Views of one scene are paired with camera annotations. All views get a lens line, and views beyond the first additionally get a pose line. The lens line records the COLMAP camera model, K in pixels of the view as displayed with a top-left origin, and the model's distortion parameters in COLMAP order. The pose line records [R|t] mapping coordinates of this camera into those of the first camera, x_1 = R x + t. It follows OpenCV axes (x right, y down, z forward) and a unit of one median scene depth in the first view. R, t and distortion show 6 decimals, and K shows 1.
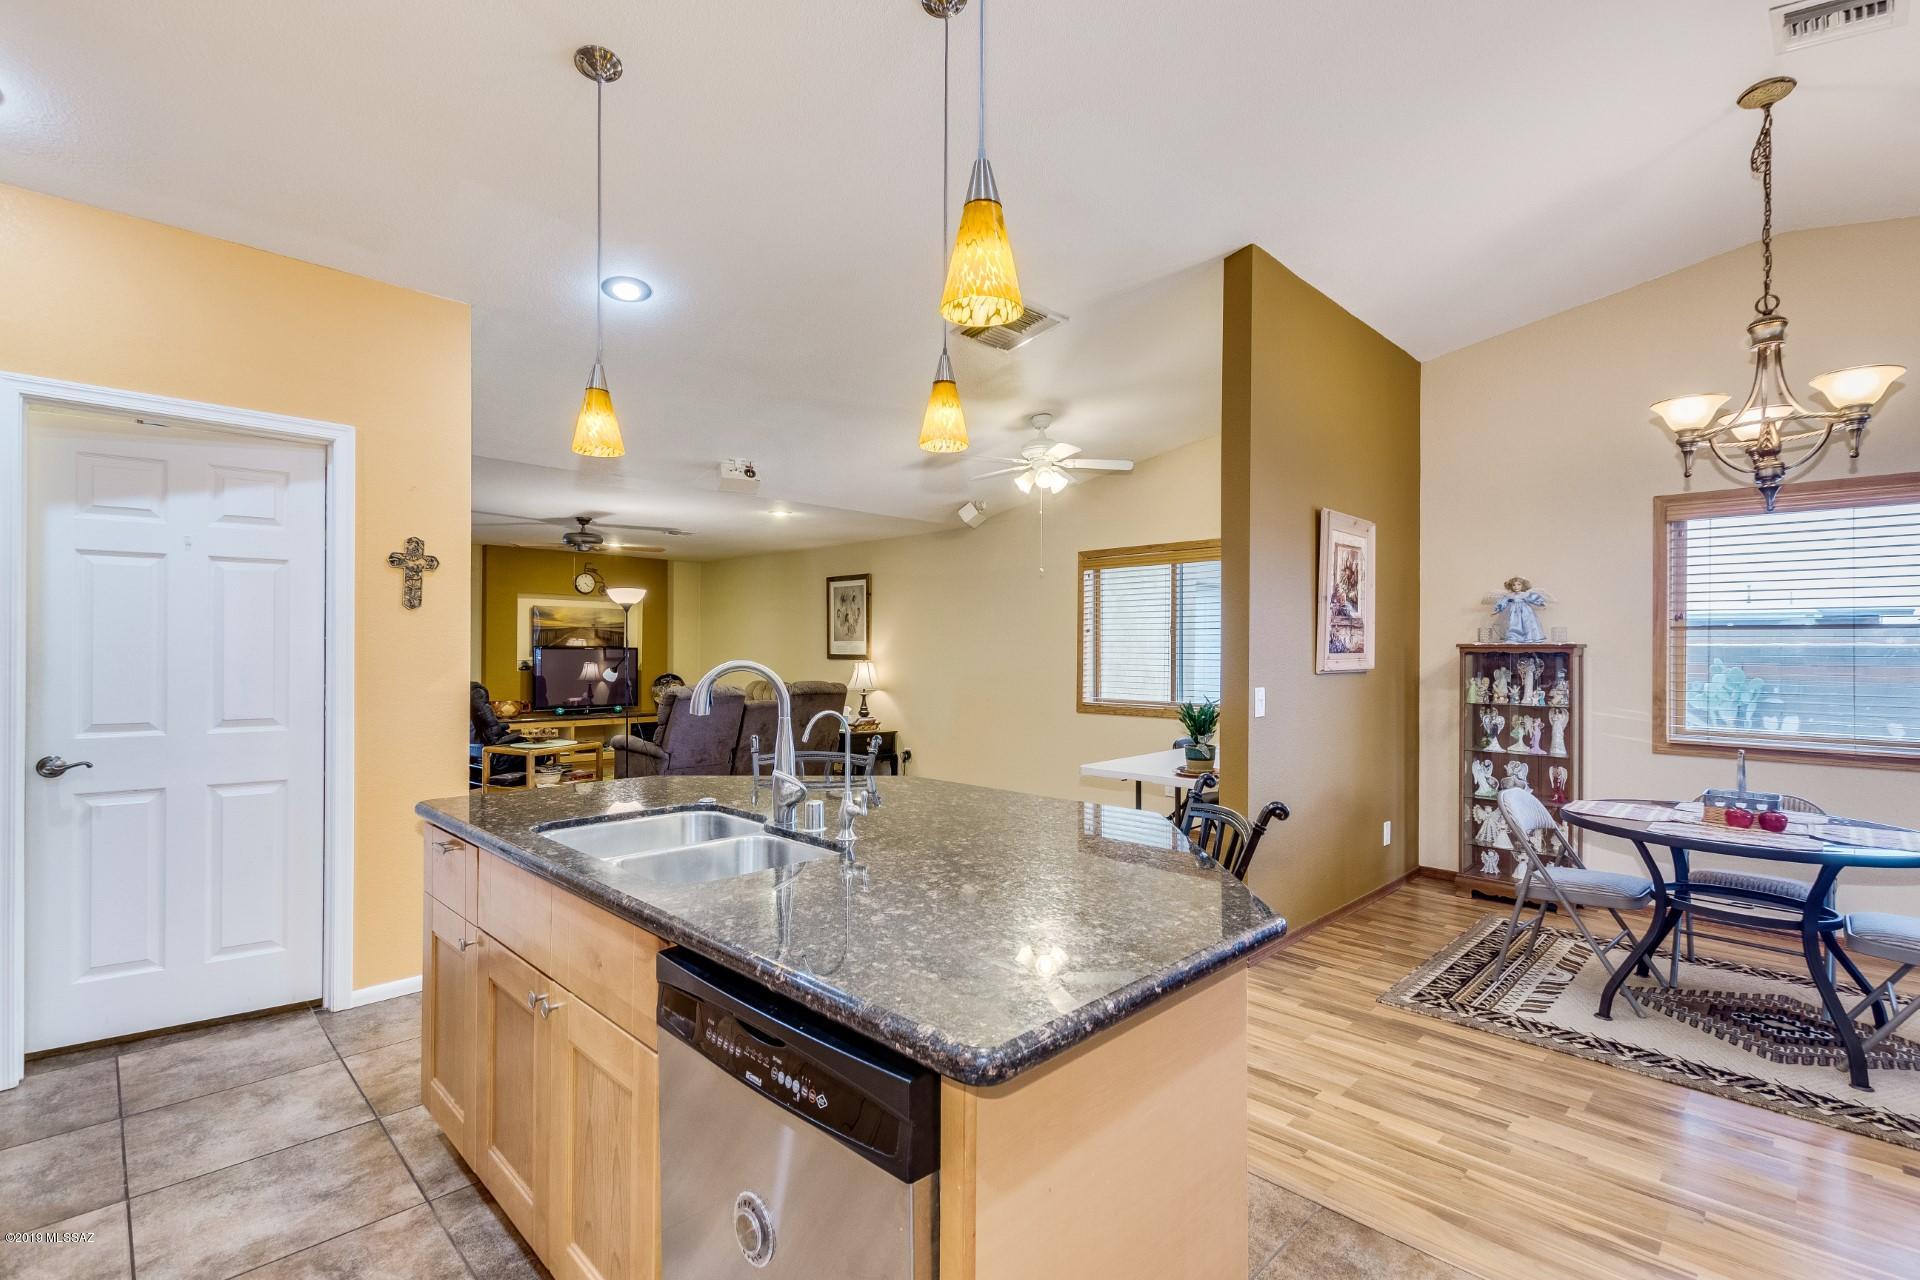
lens RADIAL K [[871.4, 0, 963.9], [0, 871.4, 649.6], [0, 0, 1]] dist [0.005855, 0.000389]
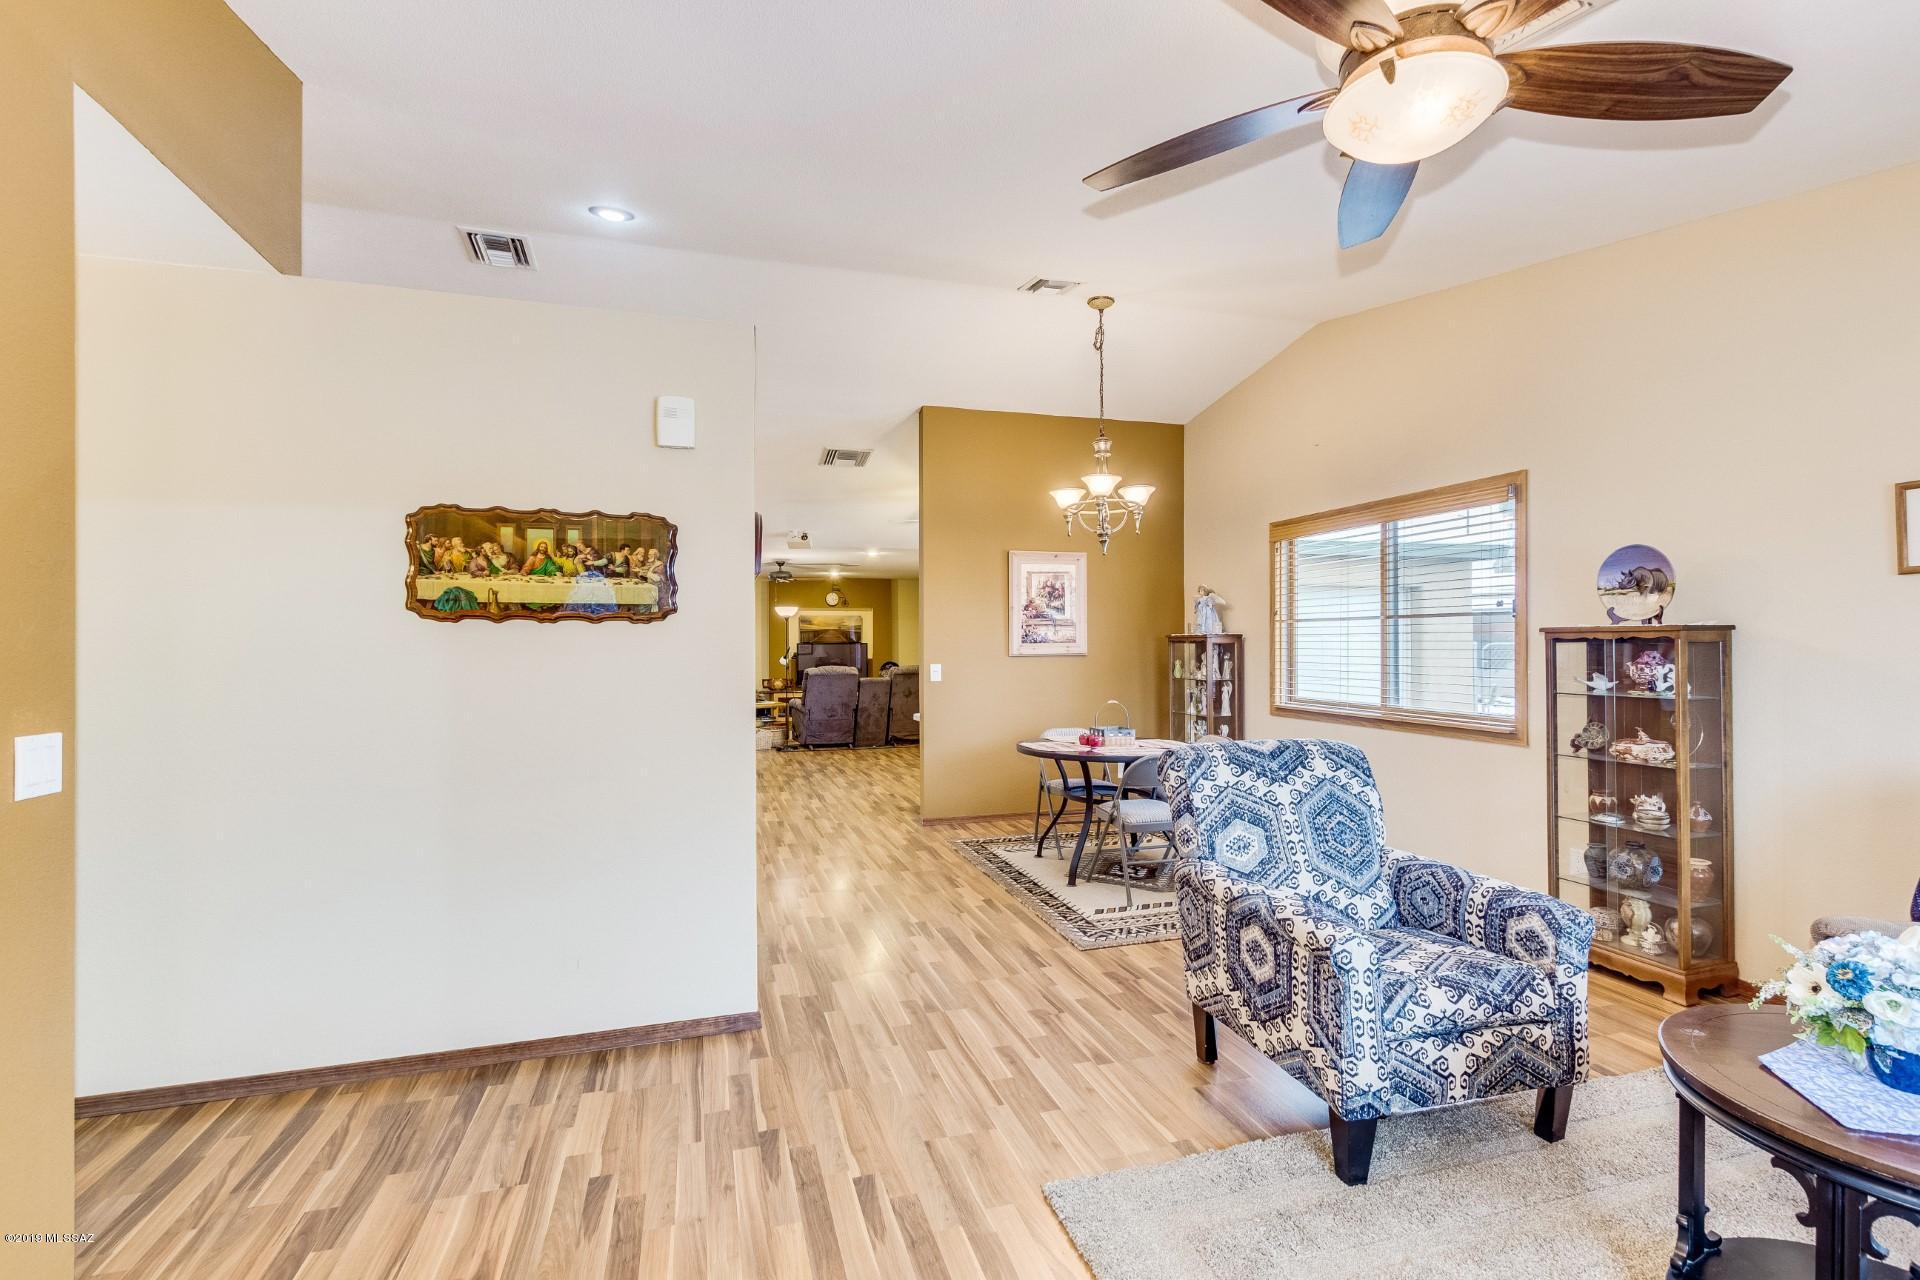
lens RADIAL K [[871.4, 0, 967.0], [0, 871.4, 647.2], [0, 0, 1]] dist [0.005855, 0.000389]
pose [[0.880300, -0.008718, -0.474337, 1.016860], [0.011803, 0.999924, 0.003528, 0.005053], [0.474270, -0.008704, 0.880336, -0.395216]]
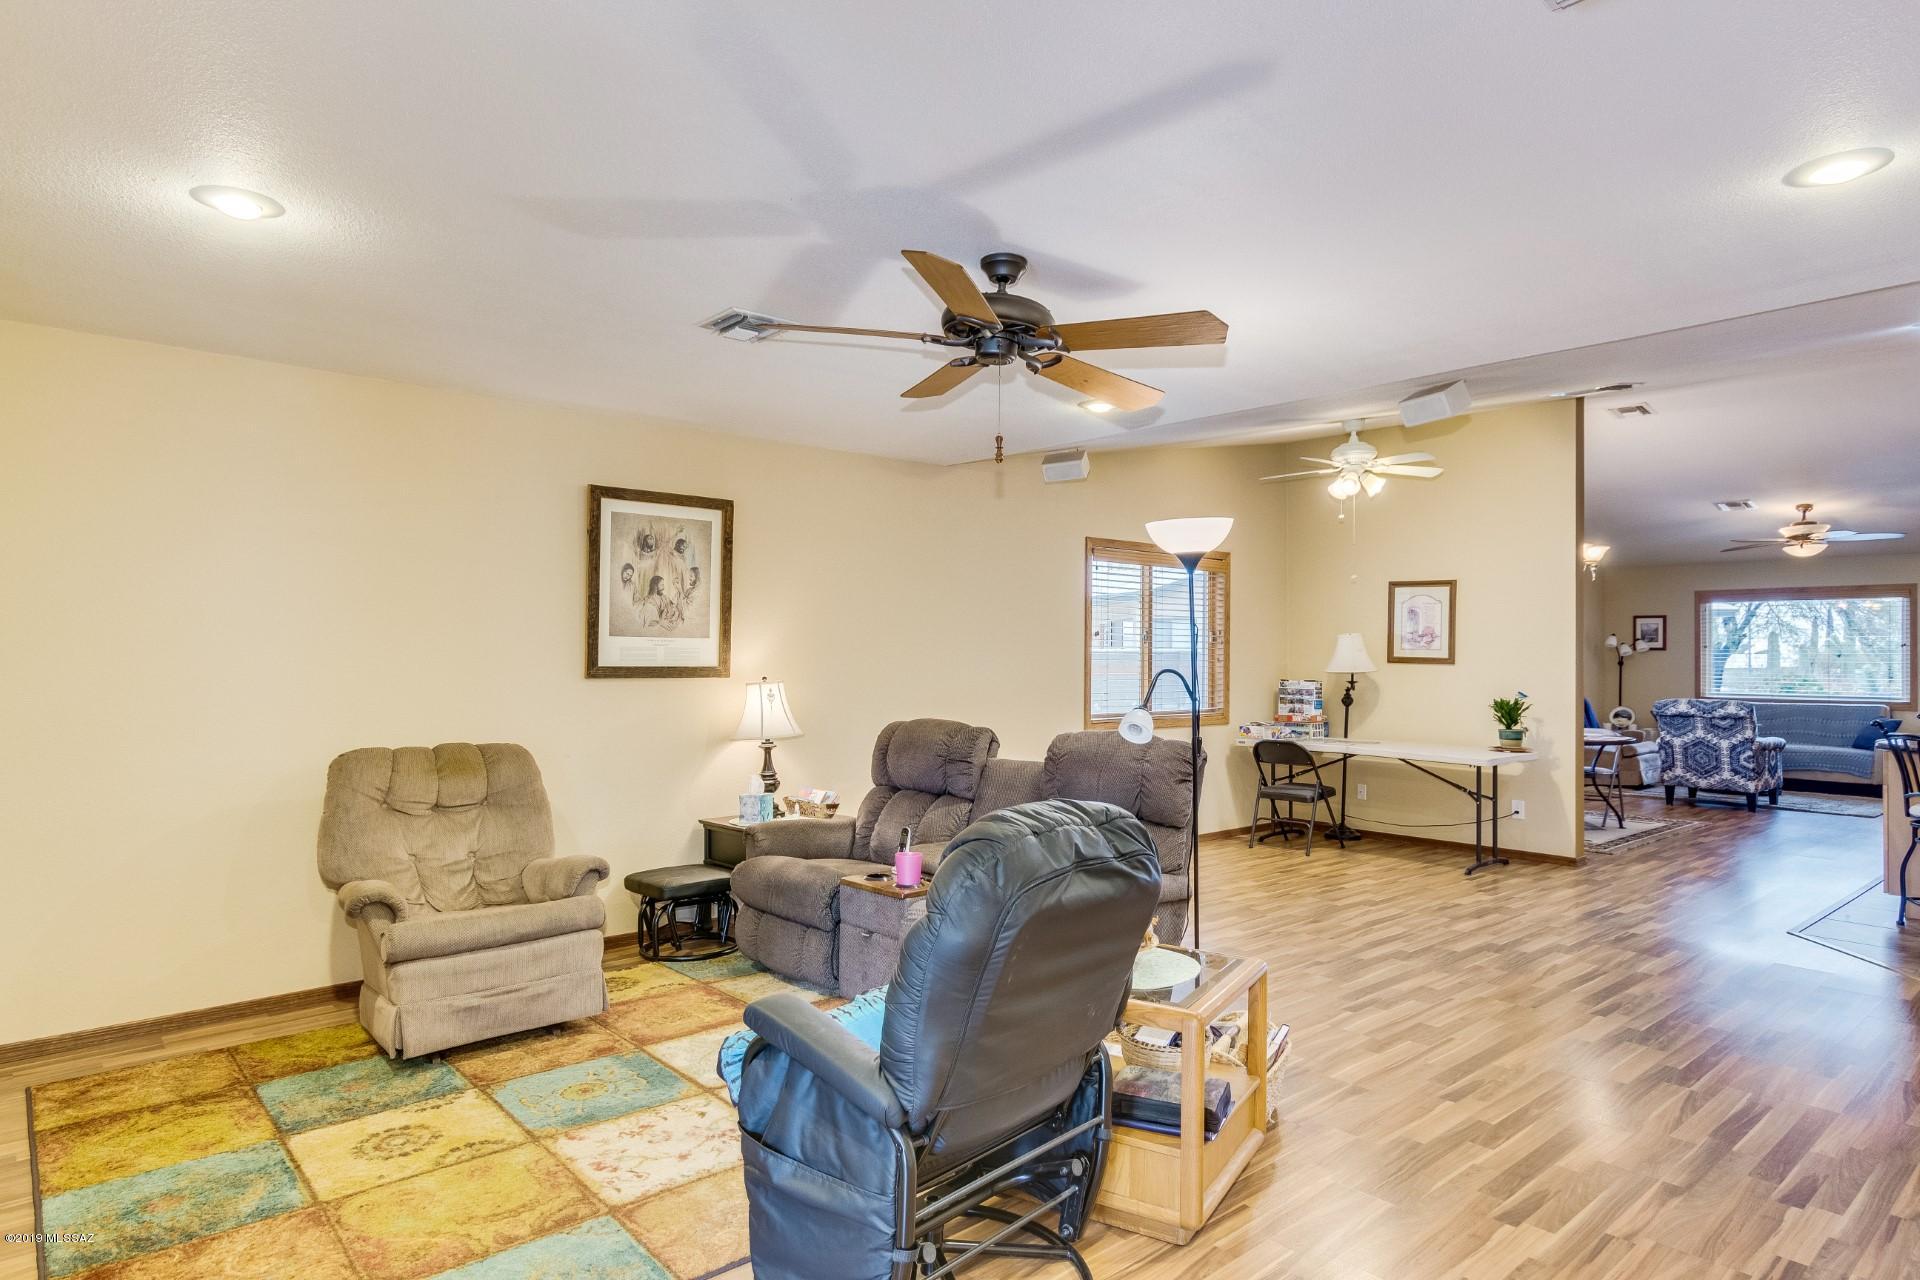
lens RADIAL K [[1064.2, 0, 967.7], [0, 1064.2, 643.1], [0, 0, 1]] dist [-0.000996, -0.002243]
pose [[0.082864, 0.004855, 0.996549, -1.364702], [-0.007678, 0.999962, -0.004233, -0.011437], [-0.996531, -0.007300, 0.082898, 1.623055]]
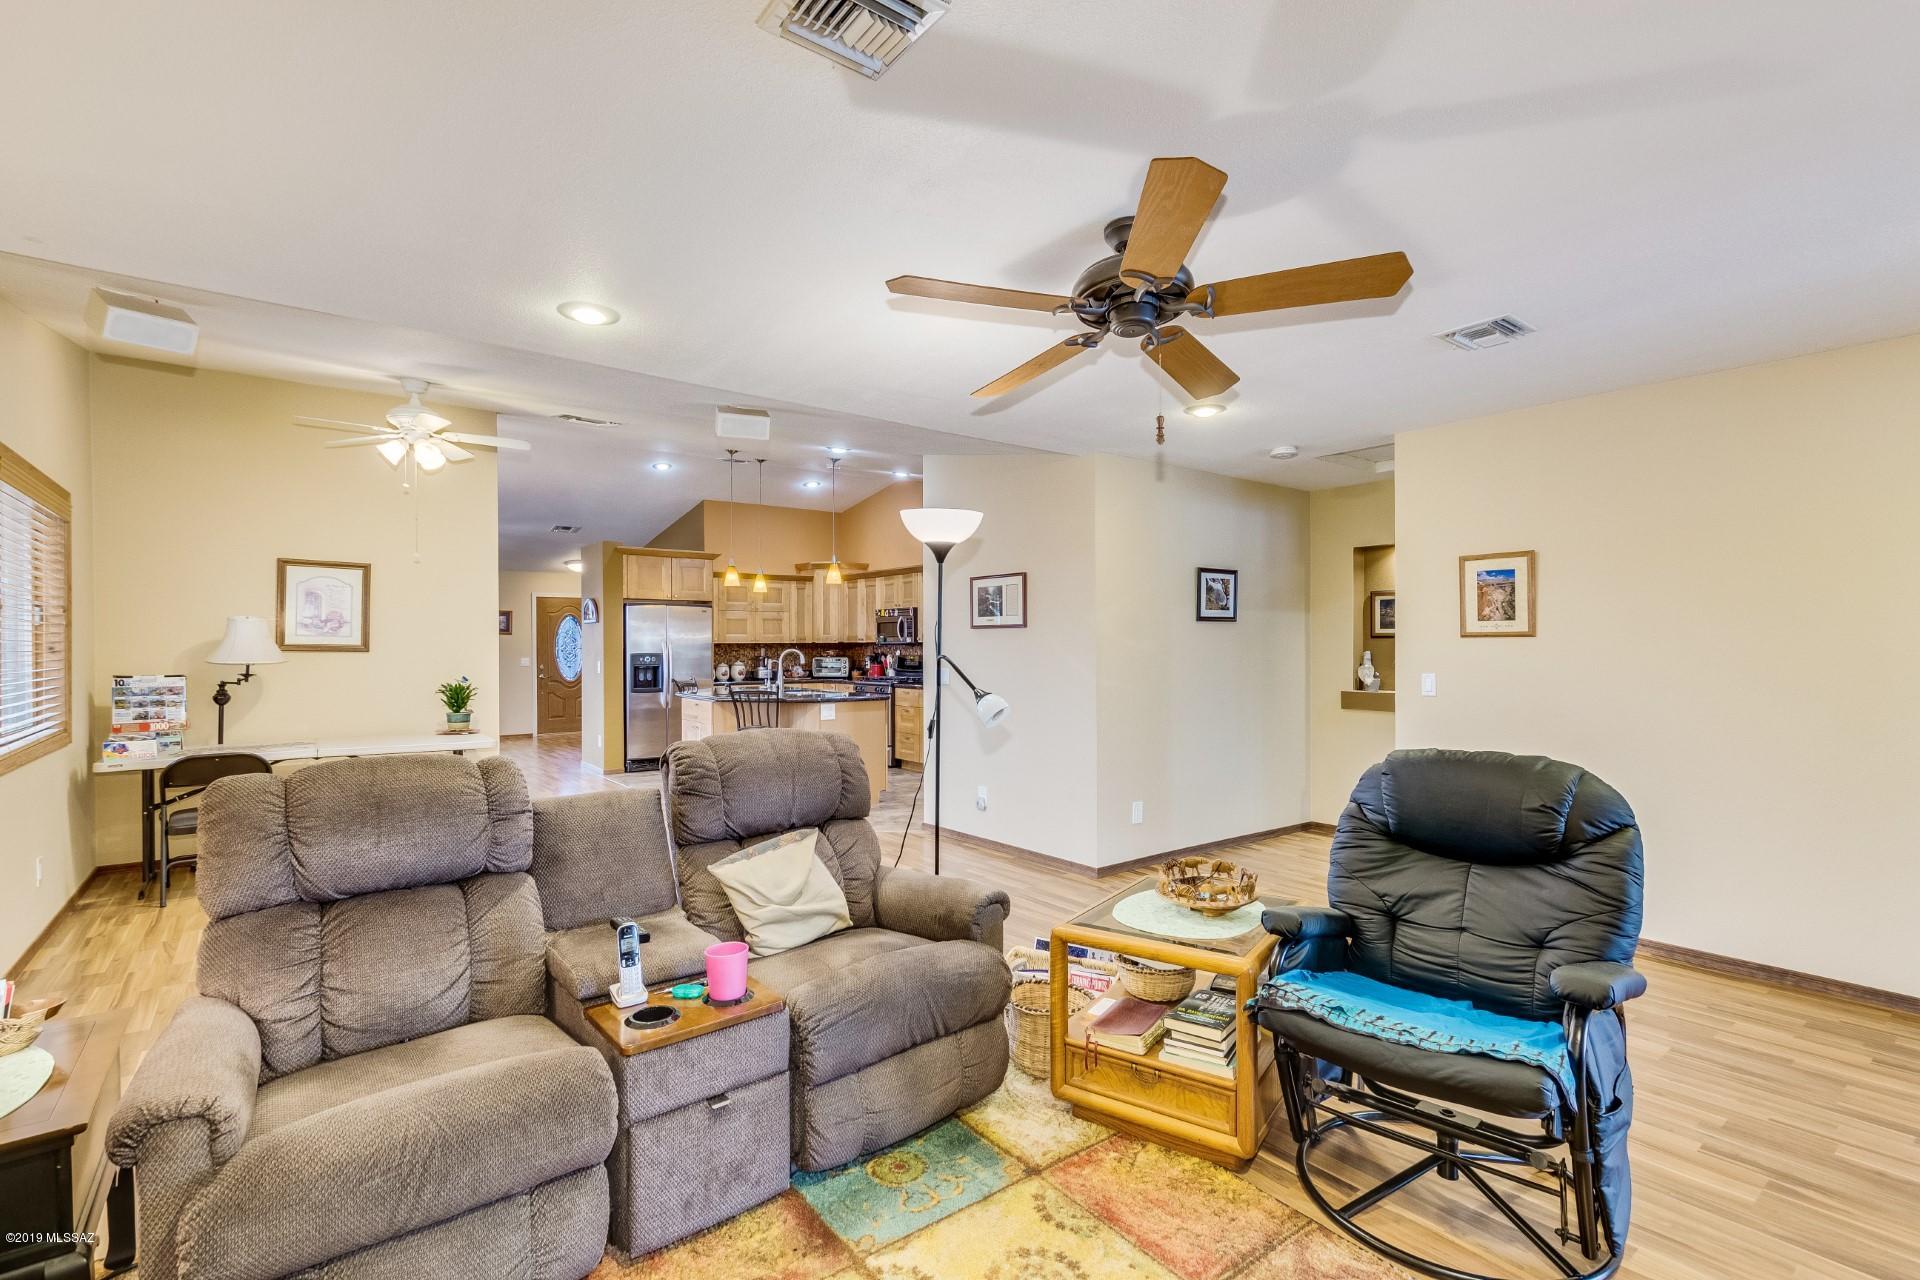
lens RADIAL K [[871.4, 0, 956.0], [0, 871.4, 651.4], [0, 0, 1]] dist [0.005855, 0.000389]
pose [[-0.989377, -0.005777, 0.145257, -0.689157], [-0.005247, 0.999978, 0.004034, -0.001331], [-0.145277, 0.003229, -0.989386, 2.179774]]
